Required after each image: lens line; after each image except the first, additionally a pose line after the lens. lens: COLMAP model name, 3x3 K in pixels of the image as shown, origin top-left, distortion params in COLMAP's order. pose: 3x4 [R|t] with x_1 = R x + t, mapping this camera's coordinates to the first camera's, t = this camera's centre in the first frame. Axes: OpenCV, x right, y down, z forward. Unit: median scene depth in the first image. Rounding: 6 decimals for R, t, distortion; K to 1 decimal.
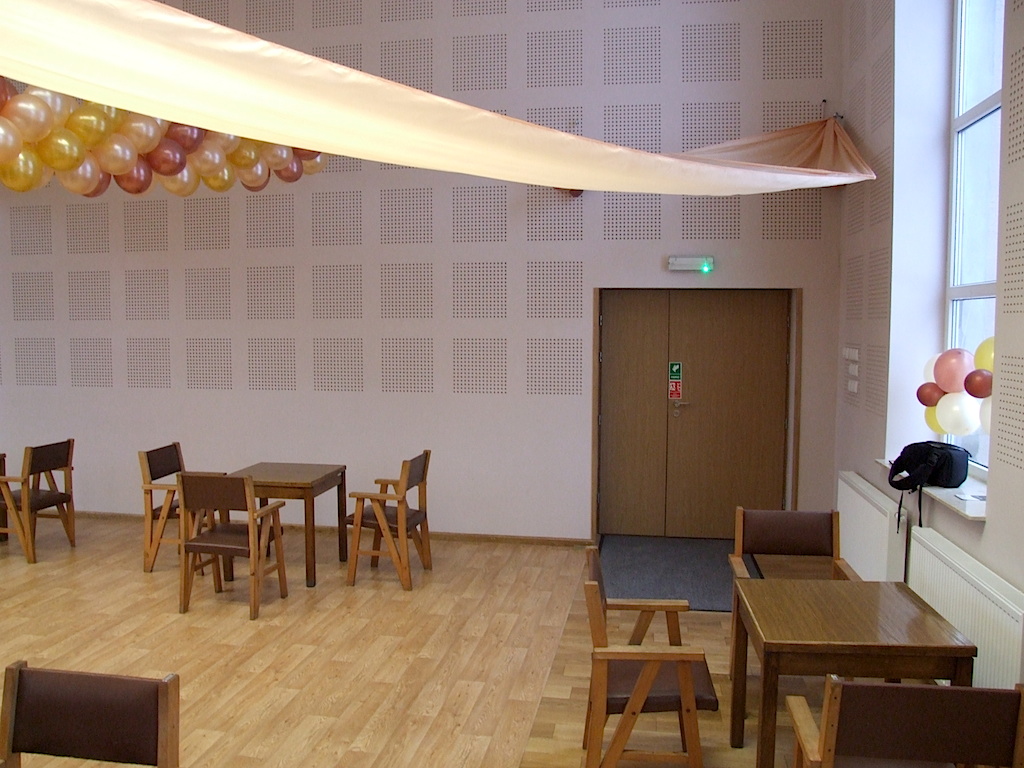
lens RADIAL K [[822.5, 0, 512.0], [0, 822.5, 384.0], [0, 0, 1]] dist [-0.152313, 0.140662]
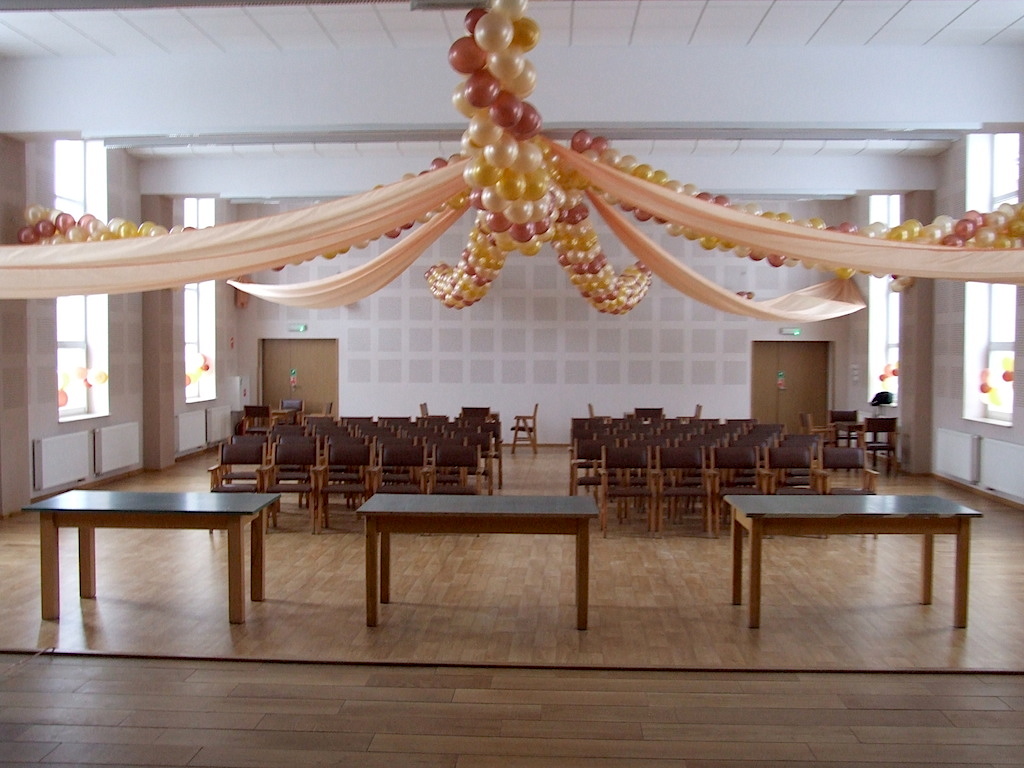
lens RADIAL K [[1056.9, 0, 512.0], [0, 1056.9, 384.0], [0, 0, 1]] dist [-0.009530, -0.005033]
pose [[0.992858, 0.001994, 0.119282, -1.009087], [0.003399, 0.998982, -0.044990, 0.156686], [-0.119250, 0.045074, 0.991841, -2.094226]]
